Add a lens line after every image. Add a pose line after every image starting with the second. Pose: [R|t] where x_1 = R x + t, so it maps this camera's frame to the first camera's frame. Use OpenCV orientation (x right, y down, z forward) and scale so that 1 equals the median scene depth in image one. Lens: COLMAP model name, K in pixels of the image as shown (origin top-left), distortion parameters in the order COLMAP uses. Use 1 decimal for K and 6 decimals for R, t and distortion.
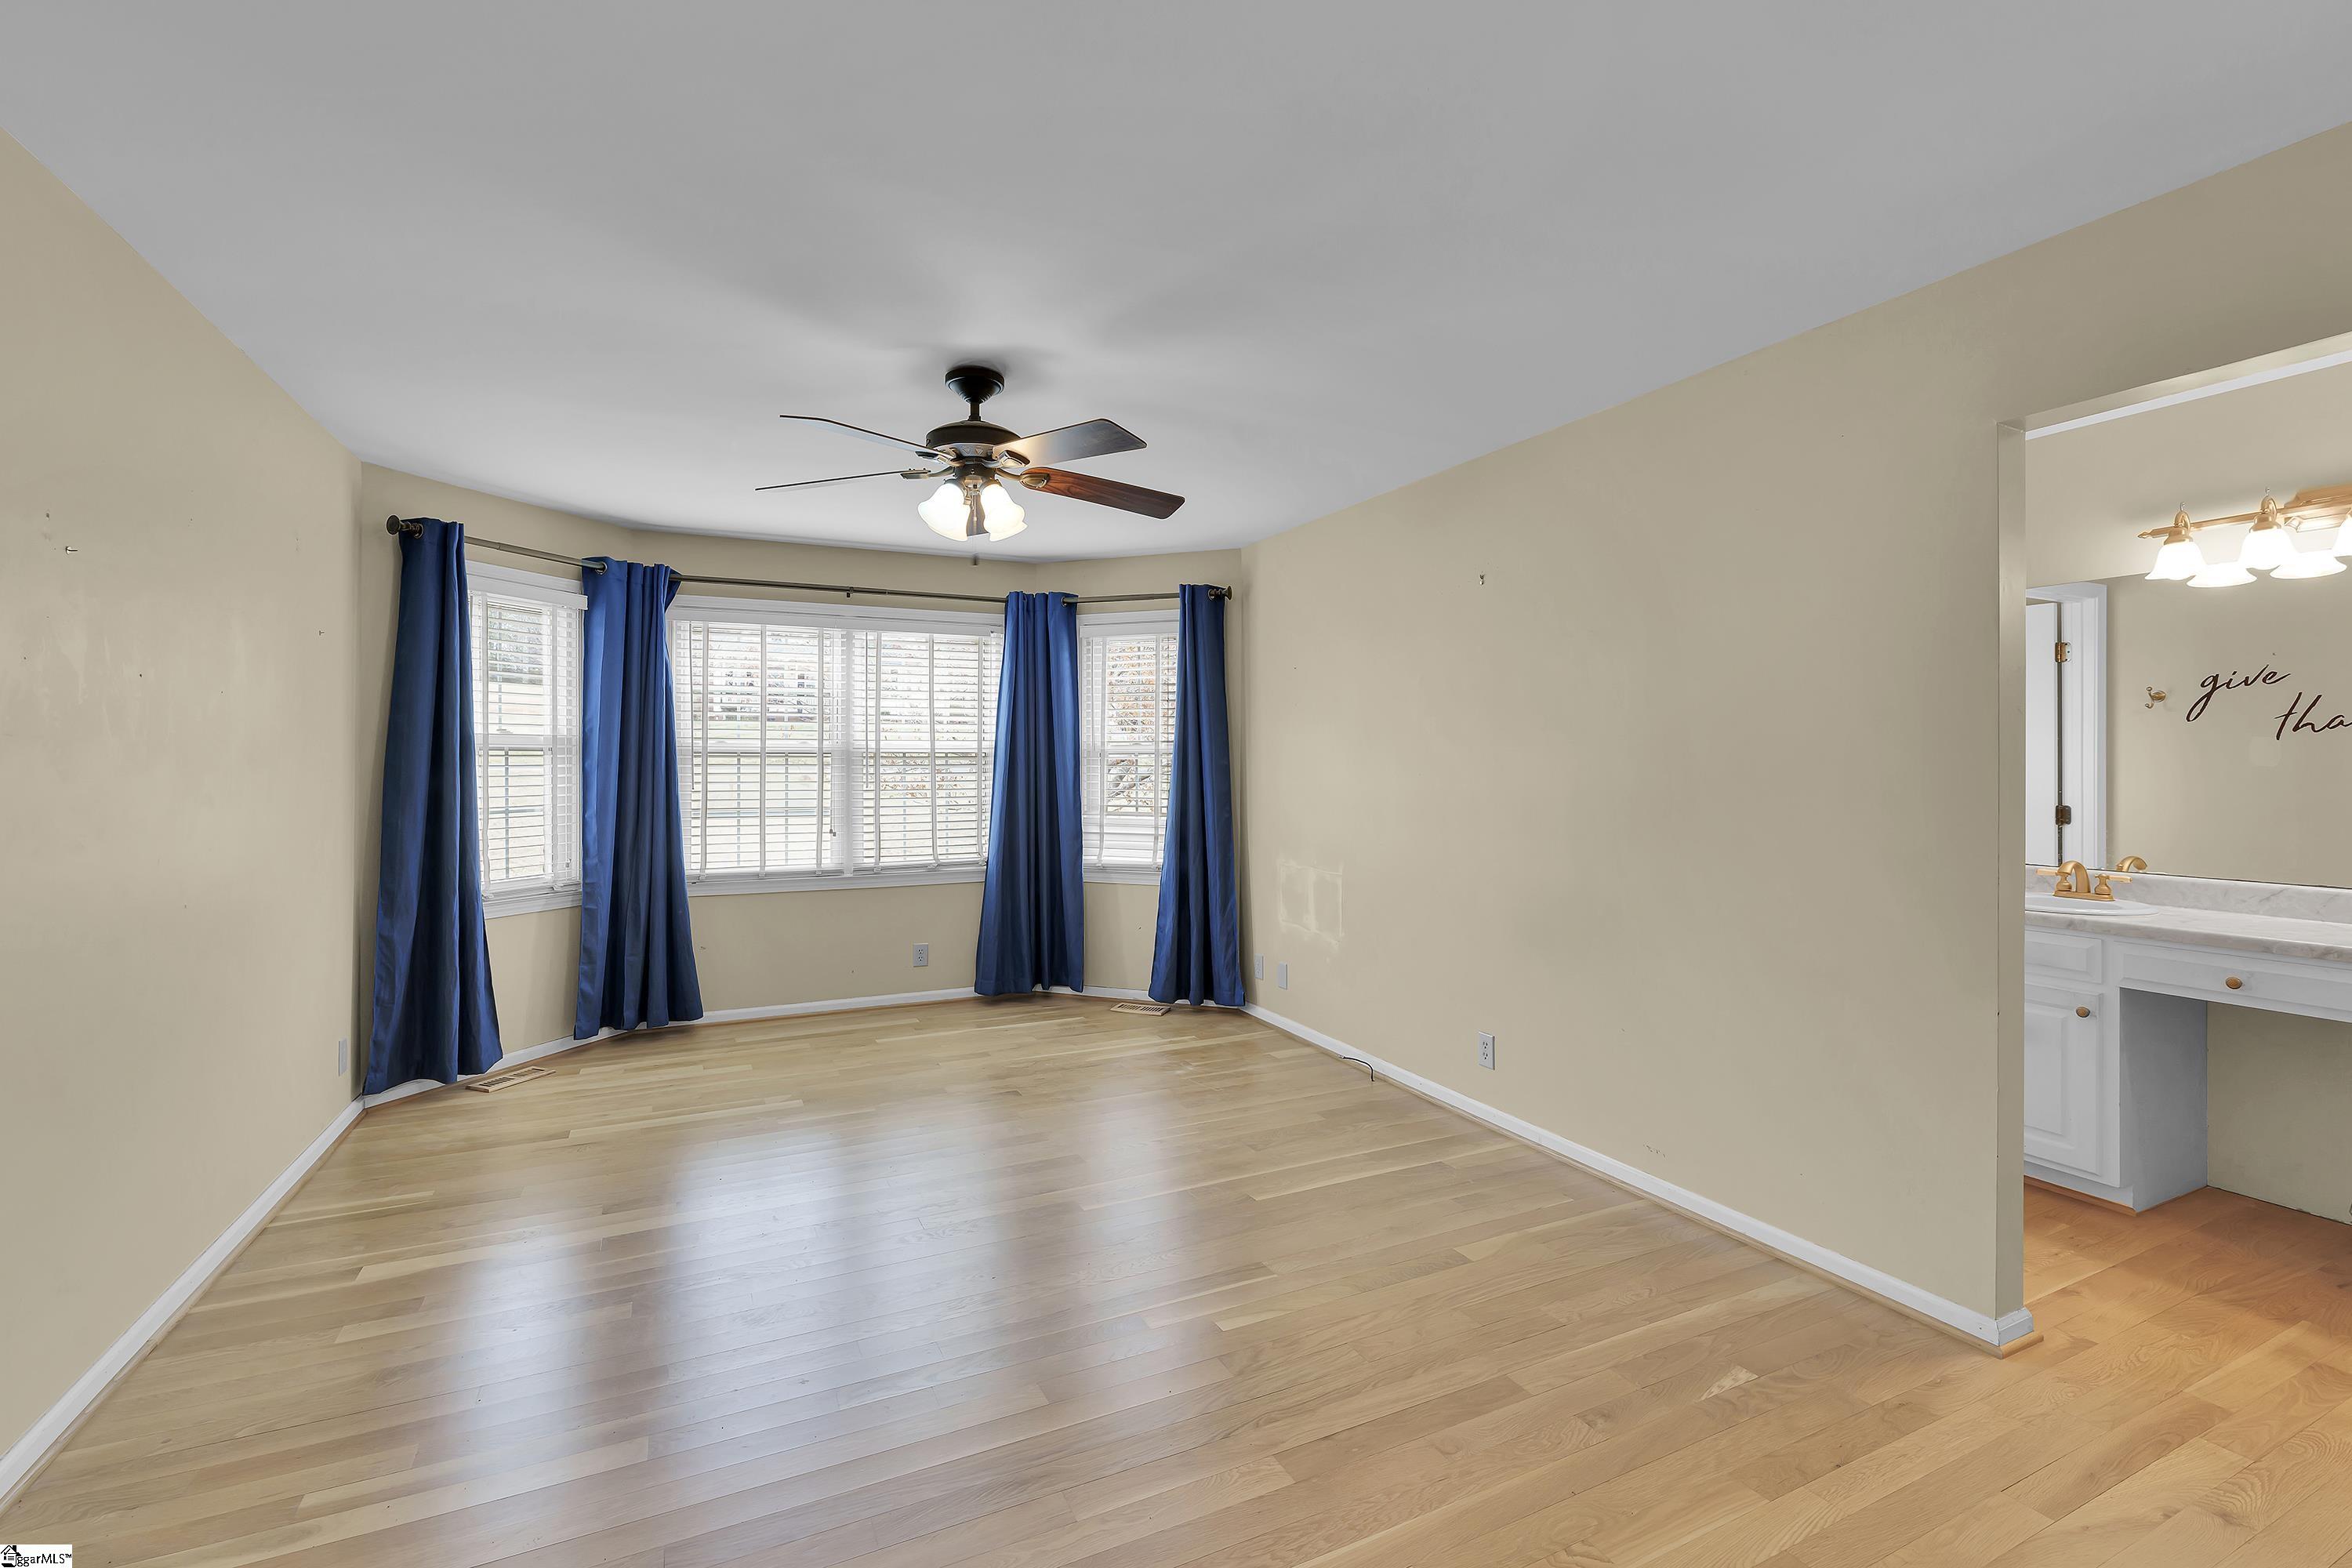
lens RADIAL K [[1029.2, 0, 1172.3], [0, 1029.2, 768.8], [0, 0, 1]] dist [0.001494, 0.000268]
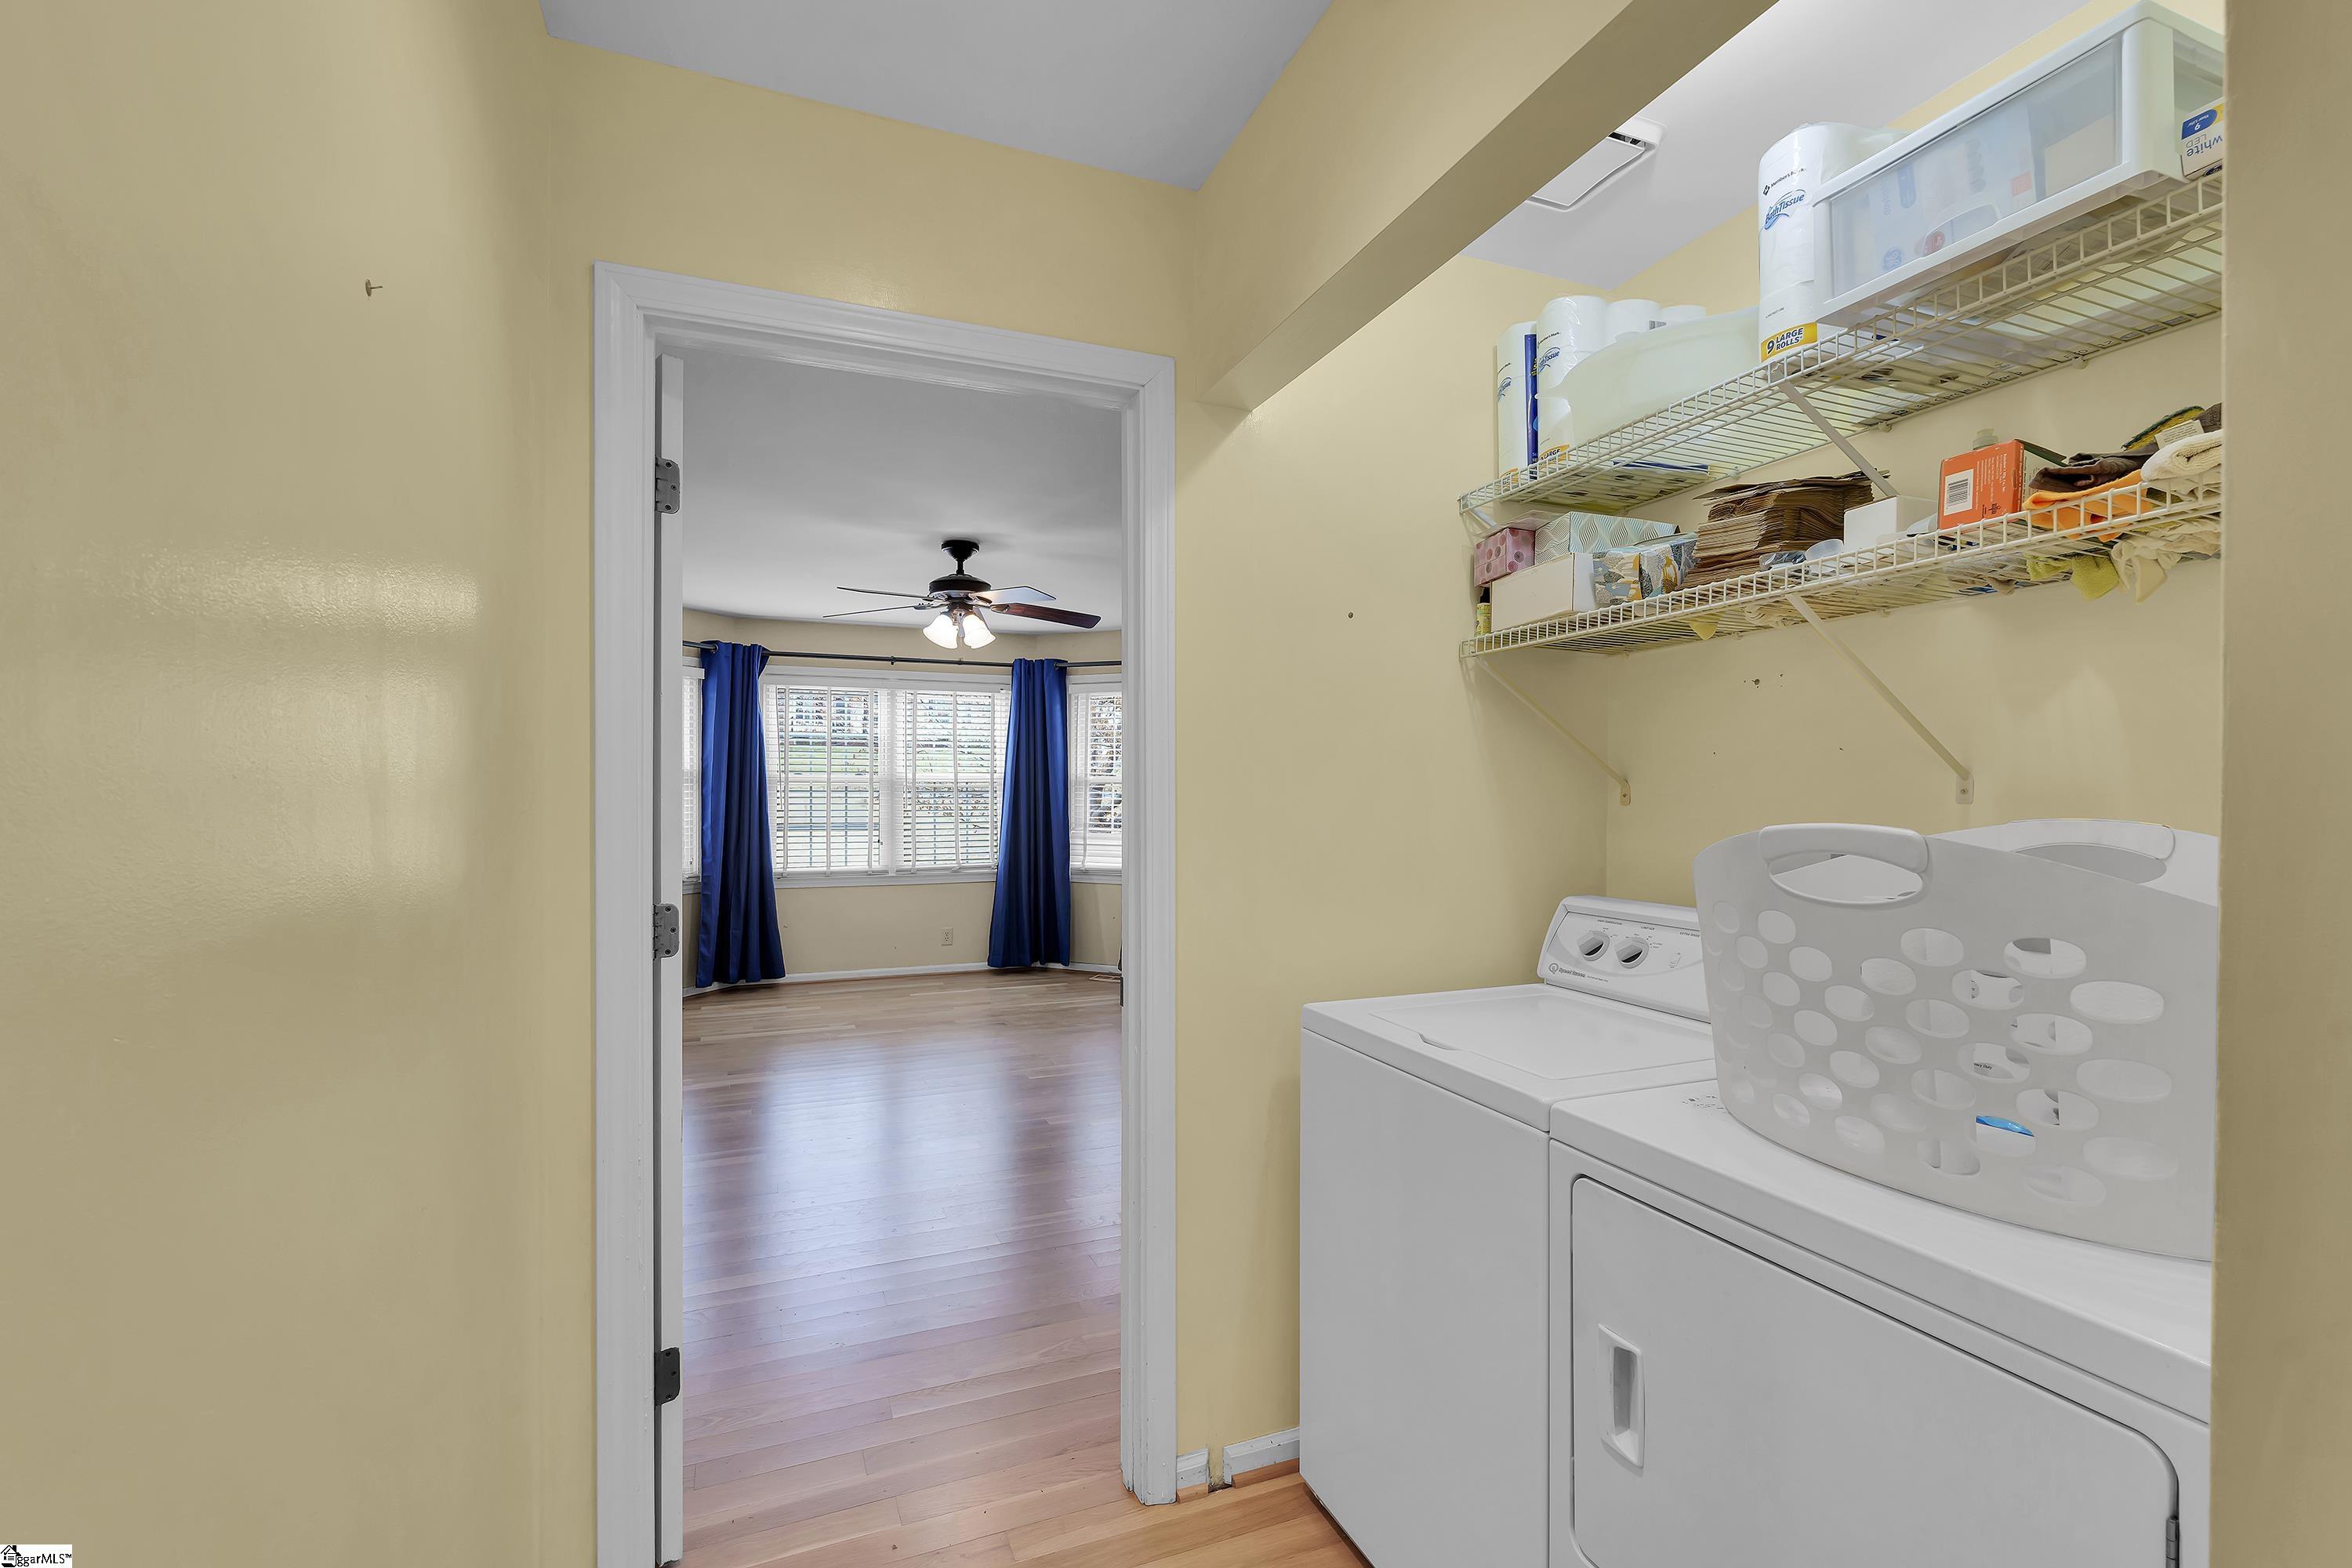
lens RADIAL K [[1029.2, 0, 1185.0], [0, 1029.2, 795.3], [0, 0, 1]] dist [0.001494, 0.000268]
pose [[0.998829, 0.002698, -0.048302, 0.132750], [-0.002628, 0.999995, 0.001509, -0.001992], [0.048305, -0.001381, 0.998832, -0.322553]]
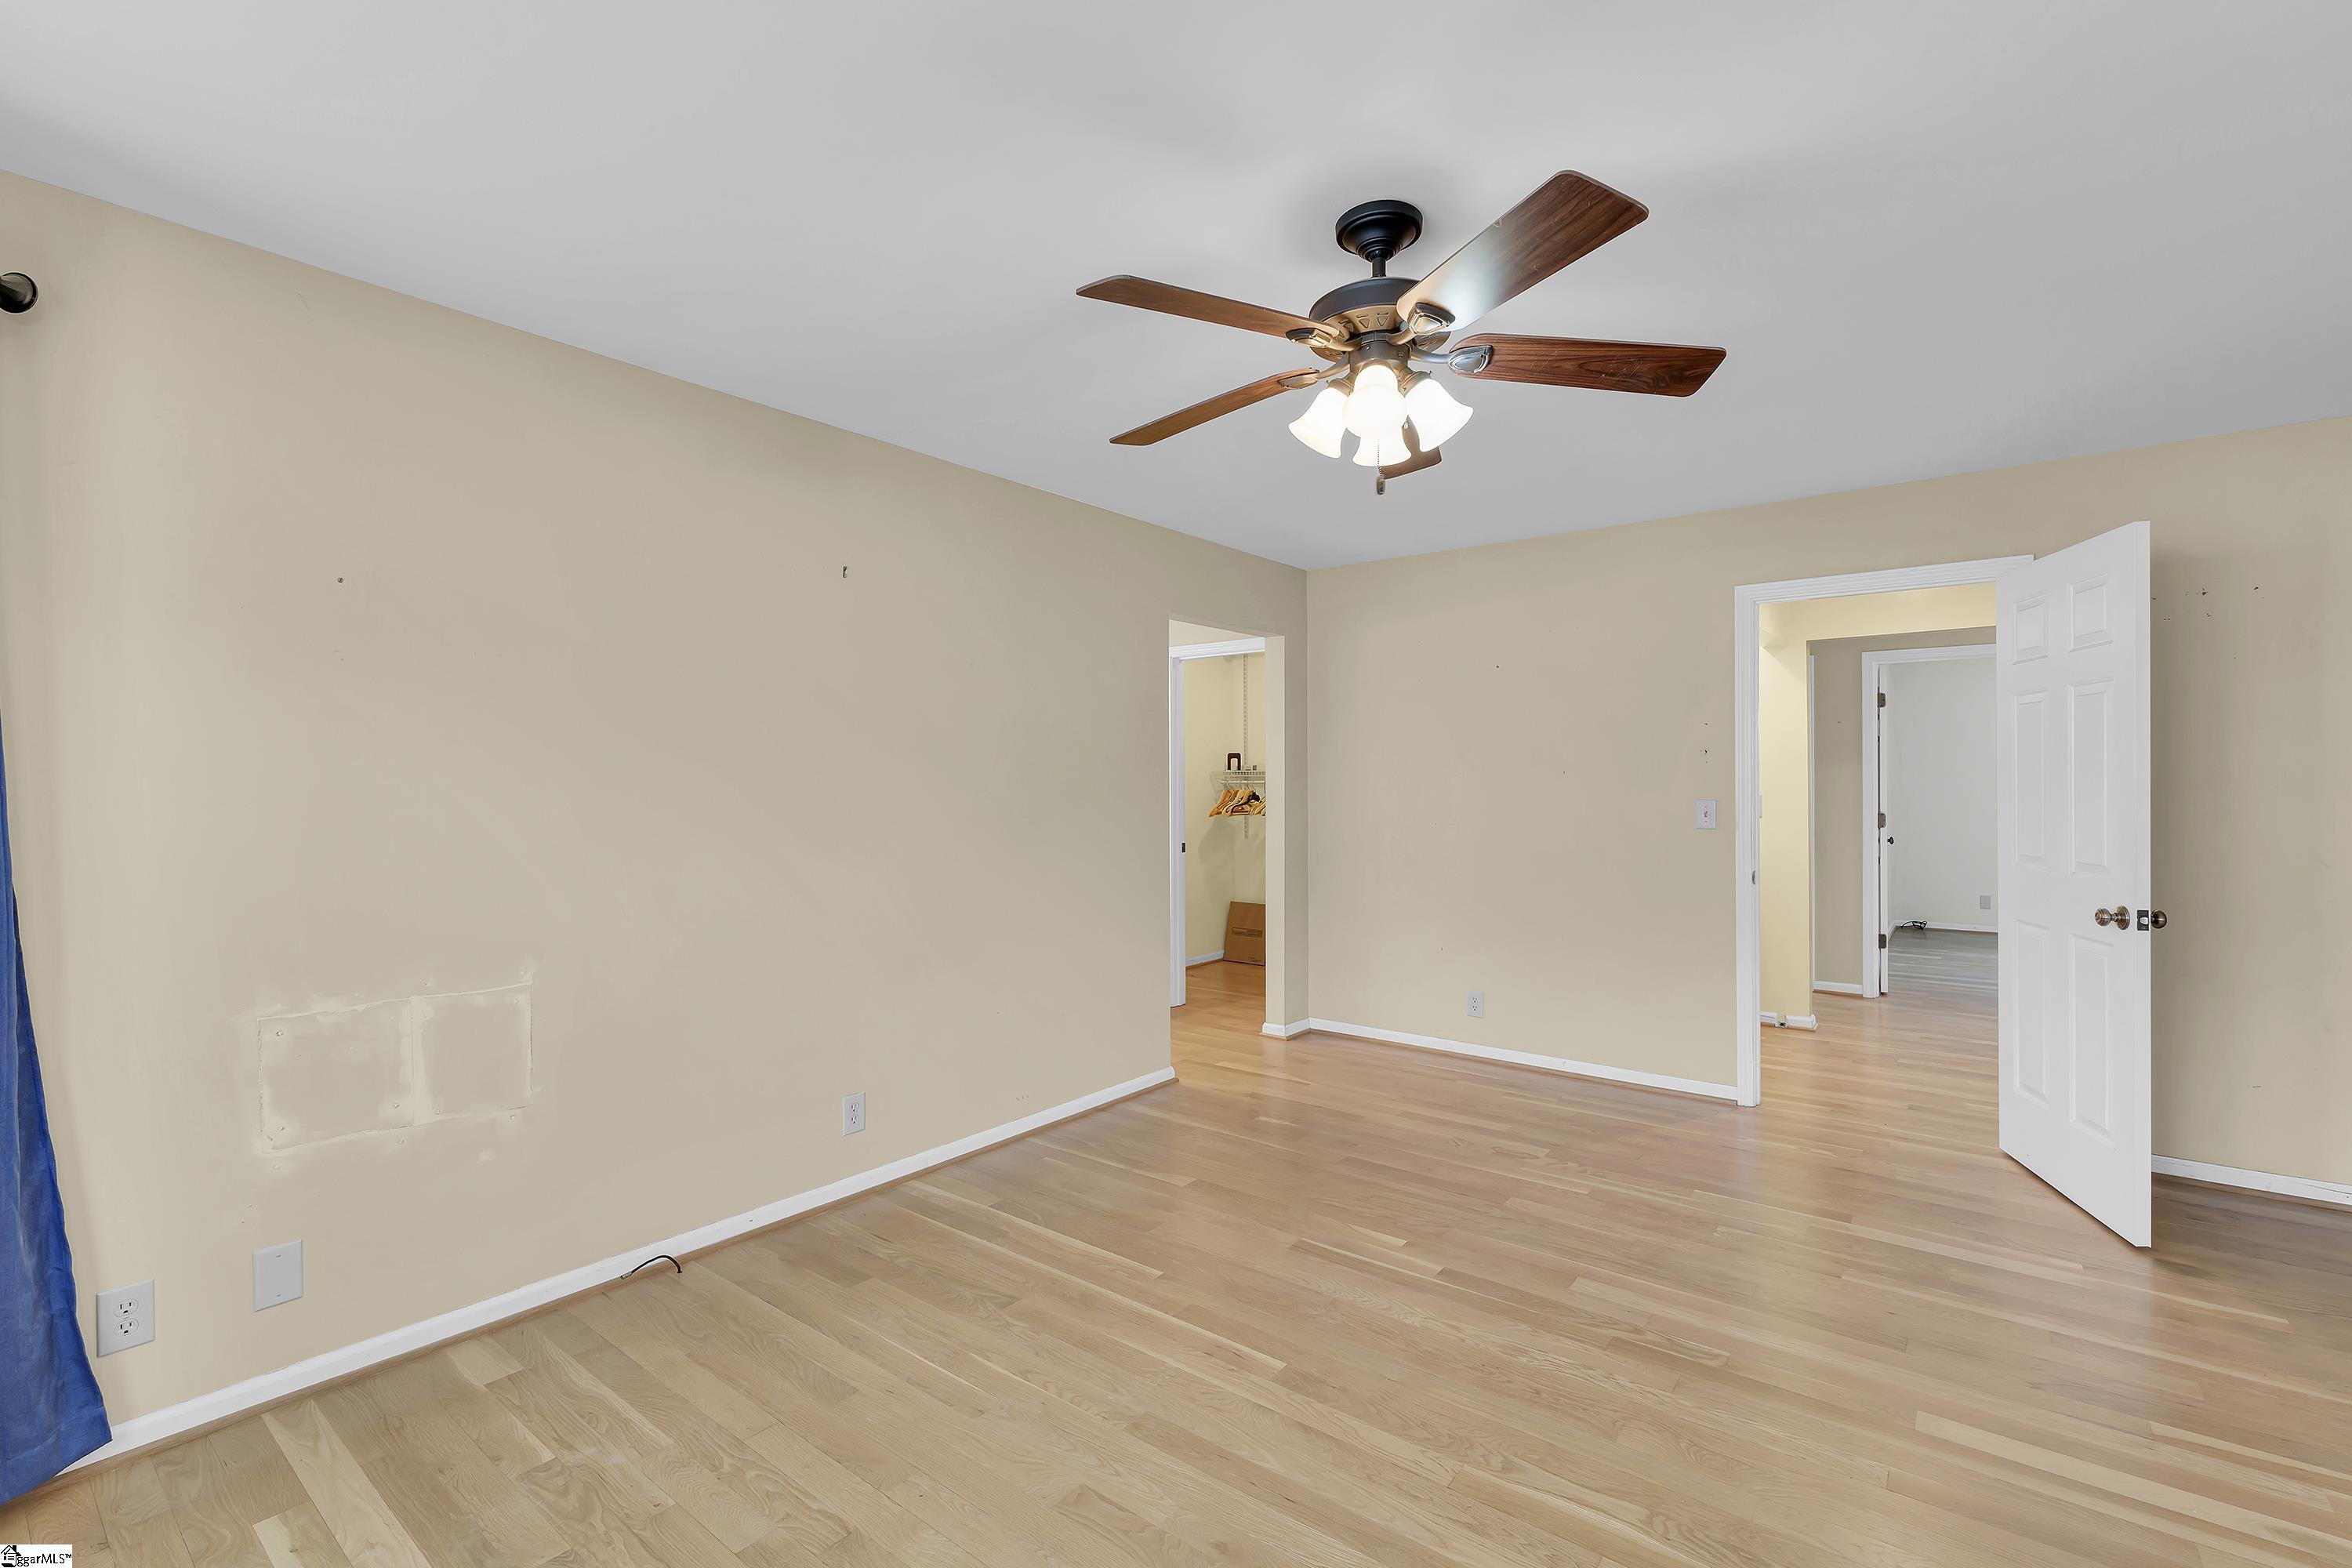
lens RADIAL K [[1029.2, 0, 1180.3], [0, 1029.2, 780.8], [0, 0, 1]] dist [0.001494, 0.000268]
pose [[-0.449073, -0.002983, 0.893490, -0.579692], [-0.005838, 0.999983, 0.000404, -0.012339], [-0.893476, -0.005035, -0.449083, 1.101570]]
